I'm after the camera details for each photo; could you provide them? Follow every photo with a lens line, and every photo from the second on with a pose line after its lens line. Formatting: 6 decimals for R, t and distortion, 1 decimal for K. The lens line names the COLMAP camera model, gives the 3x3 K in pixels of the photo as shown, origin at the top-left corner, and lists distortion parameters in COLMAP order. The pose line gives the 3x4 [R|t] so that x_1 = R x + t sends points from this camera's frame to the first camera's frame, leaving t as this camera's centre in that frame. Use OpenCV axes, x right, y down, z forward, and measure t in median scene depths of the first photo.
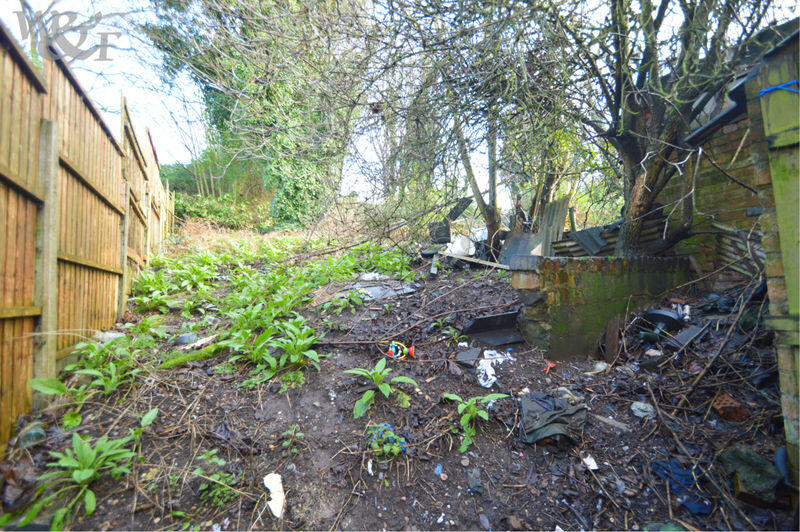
lens RADIAL K [[366.7, 0, 396.5], [0, 366.7, 274.4], [0, 0, 1]] dist [-0.014273, -0.003254]
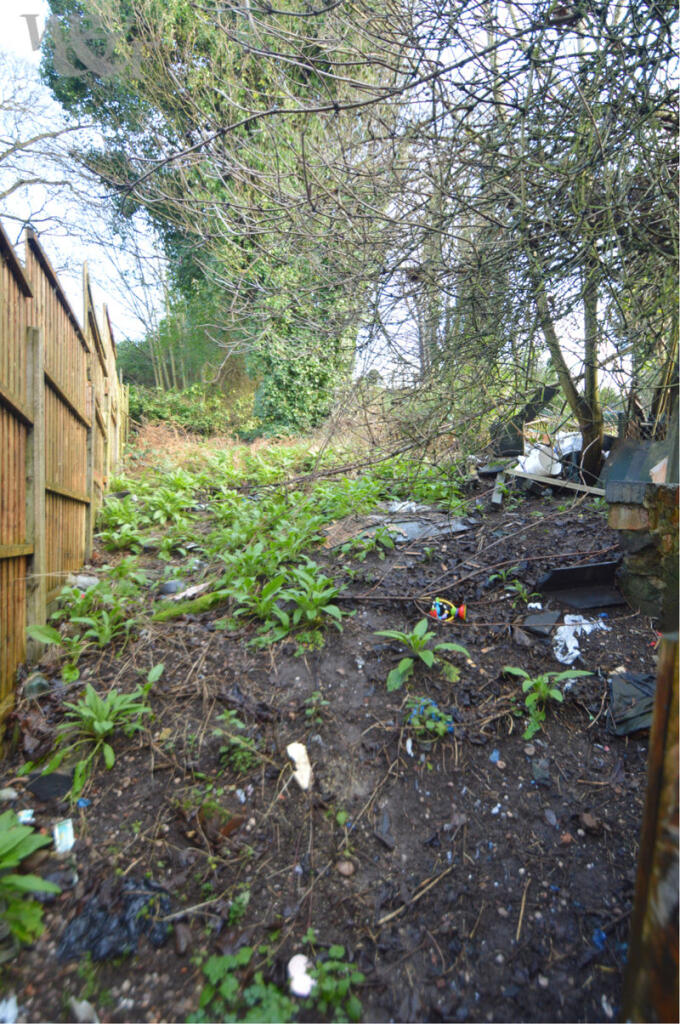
lens RADIAL K [[571.5, 0, 347.0], [0, 571.5, 509.2], [0, 0, 1]] dist [-0.011780, -0.001984]
pose [[0.987251, 0.008382, -0.158950, -0.006694], [-0.005363, 0.999797, 0.019413, -0.018665], [0.159081, -0.018313, 0.987096, -0.167704]]
